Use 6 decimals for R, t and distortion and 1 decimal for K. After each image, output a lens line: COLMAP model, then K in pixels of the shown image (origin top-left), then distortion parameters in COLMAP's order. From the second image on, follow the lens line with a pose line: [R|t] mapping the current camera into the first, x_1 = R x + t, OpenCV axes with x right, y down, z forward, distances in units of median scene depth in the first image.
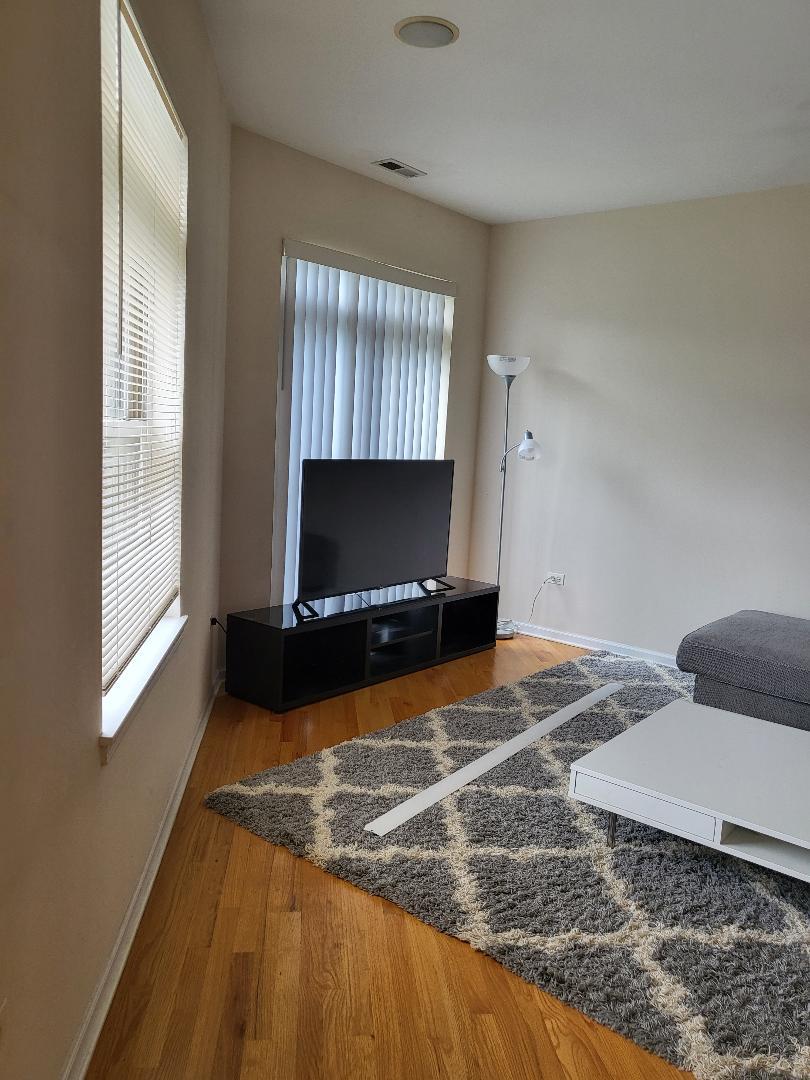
lens RADIAL K [[822.3, 0, 405.0], [0, 822.3, 540.0], [0, 0, 1]] dist [0.030144, 0.001110]
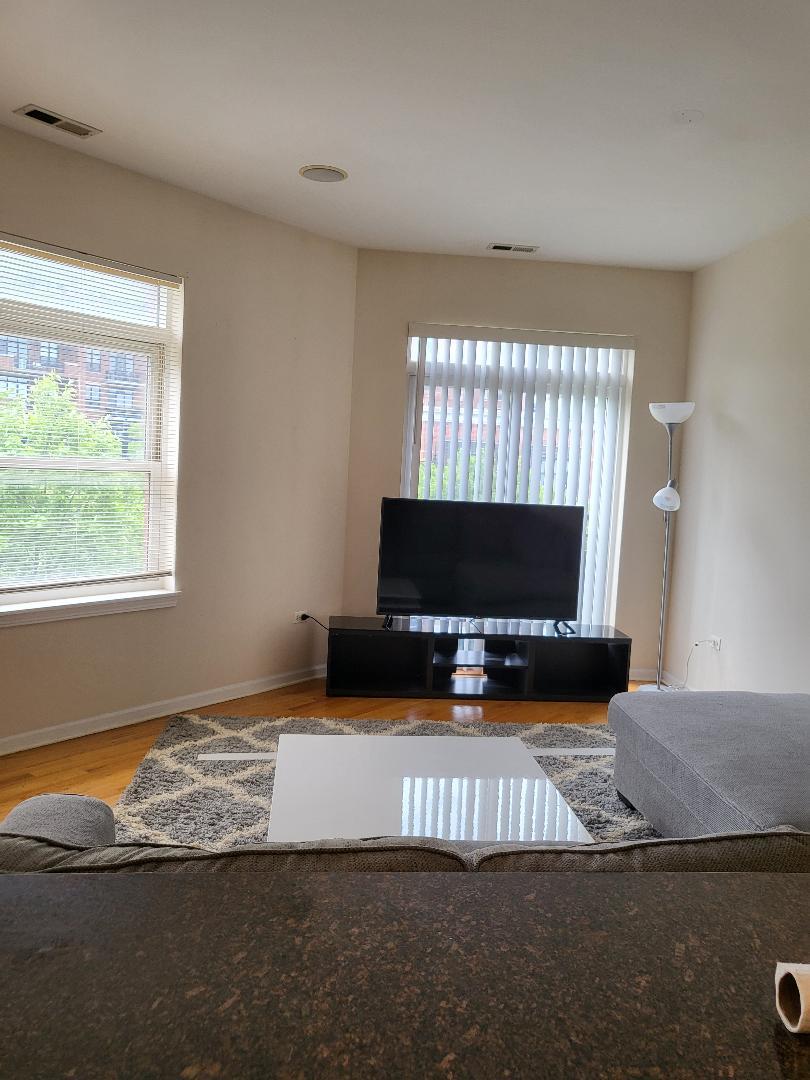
lens RADIAL K [[831.1, 0, 410.5], [0, 831.1, 517.8], [0, 0, 1]] dist [-0.001027, 0.082513]
pose [[0.718444, 0.037053, -0.694597, 0.662129], [-0.110496, 0.991980, -0.061373, 0.004823], [0.686752, 0.120844, 0.716776, 0.120508]]
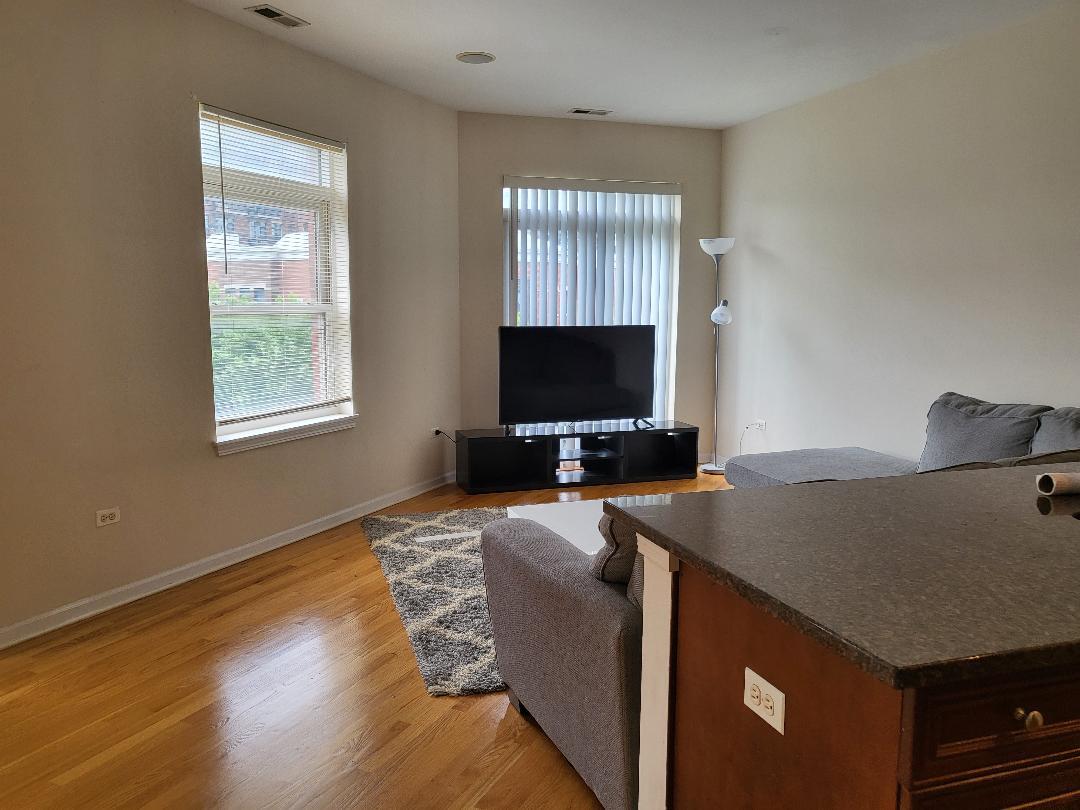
lens RADIAL K [[822.3, 0, 542.6], [0, 822.3, 403.0], [0, 0, 1]] dist [0.030144, 0.001110]
pose [[0.859411, 0.019209, -0.510925, 0.596614], [-0.031800, 0.999368, -0.015917, 0.052700], [0.510296, 0.029927, 0.859478, -0.186400]]
